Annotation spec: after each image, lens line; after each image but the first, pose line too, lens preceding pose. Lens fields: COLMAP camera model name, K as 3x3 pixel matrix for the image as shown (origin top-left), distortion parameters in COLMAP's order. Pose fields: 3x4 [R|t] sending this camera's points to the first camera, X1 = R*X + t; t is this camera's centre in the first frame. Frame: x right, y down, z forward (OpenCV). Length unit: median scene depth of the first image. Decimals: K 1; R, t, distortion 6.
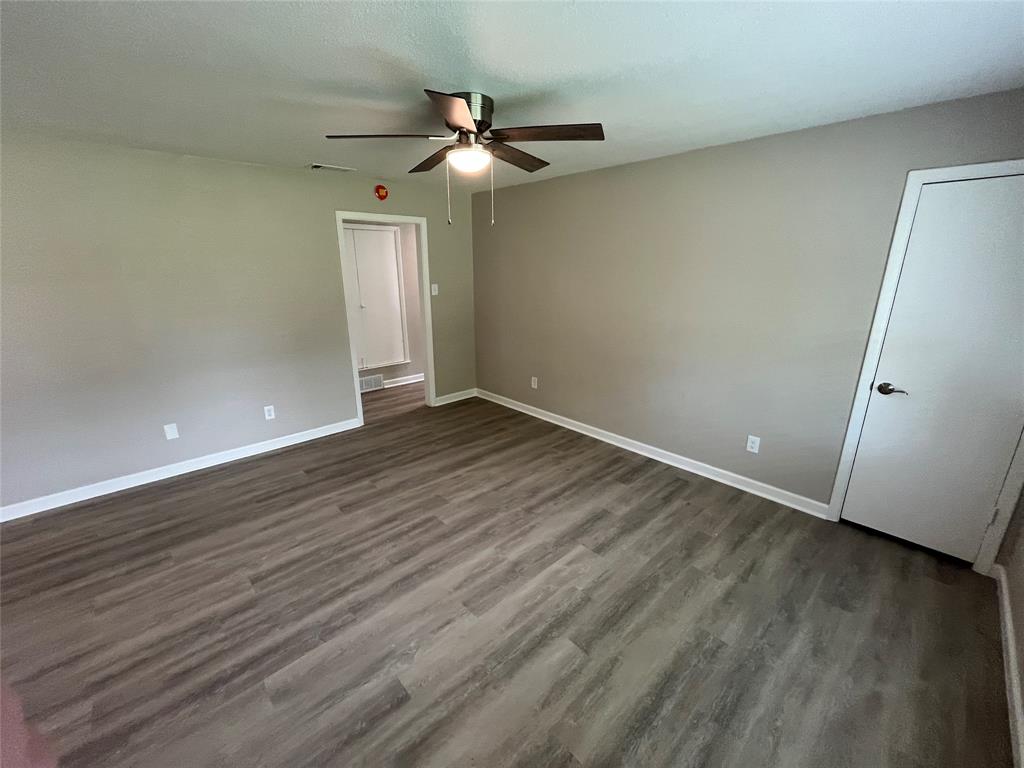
lens RADIAL K [[415.4, 0, 511.9], [0, 415.4, 382.5], [0, 0, 1]] dist [-0.000961, 0.000304]
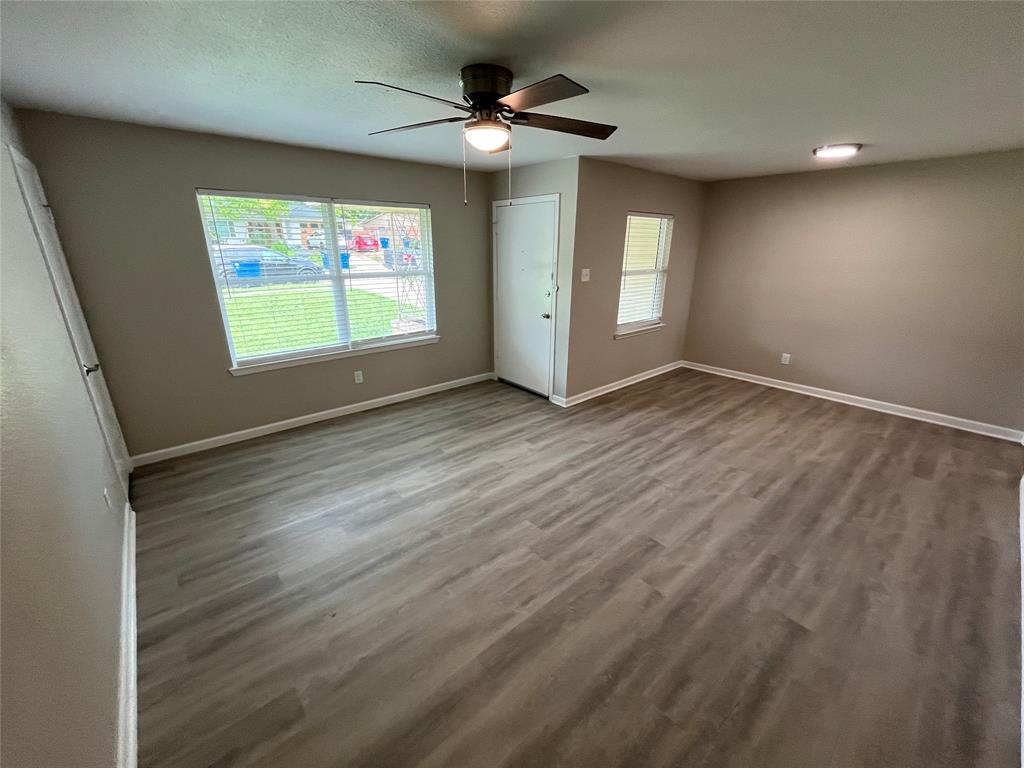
lens RADIAL K [[415.4, 0, 510.8], [0, 415.4, 385.9], [0, 0, 1]] dist [-0.000961, 0.000304]
pose [[-0.998986, -0.017584, 0.041447, -0.164002], [0.009529, 0.817156, 0.576338, -0.492827], [-0.044003, 0.576149, -0.816159, 1.691625]]
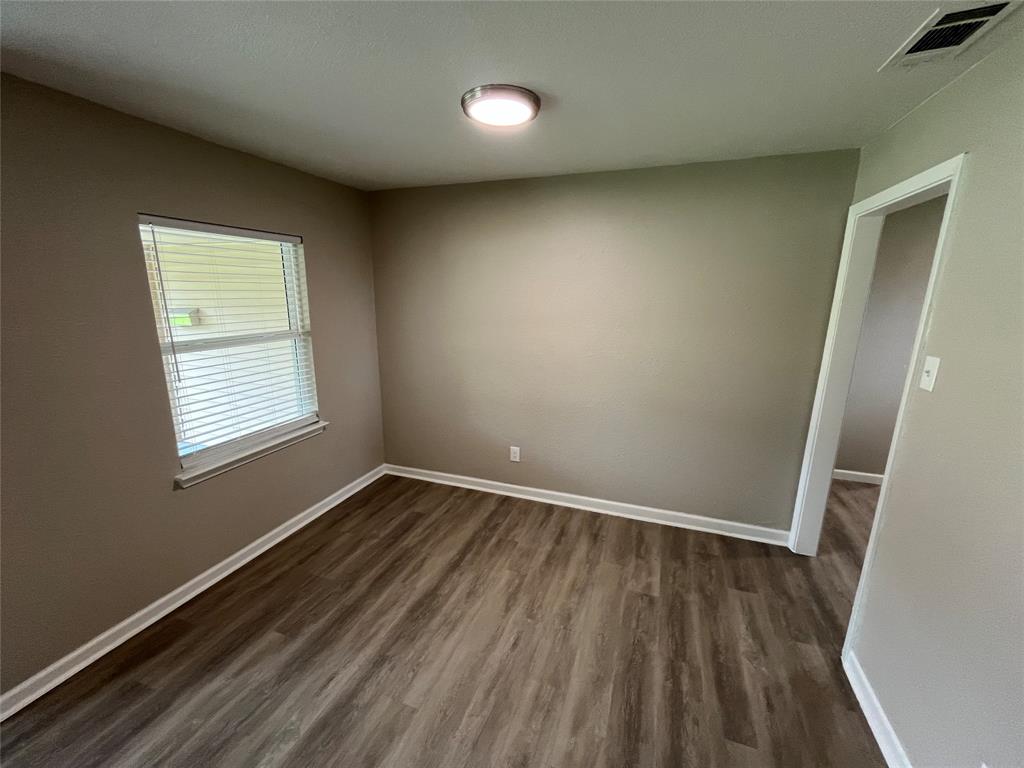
lens RADIAL K [[415.4, 0, 510.8], [0, 415.4, 383.5], [0, 0, 1]] dist [-0.000961, 0.000304]
pose [[-0.896282, 0.093659, -0.433481, -0.781168], [-0.130372, 0.878611, 0.459396, -0.264665], [0.423888, 0.468263, -0.775274, 0.912232]]
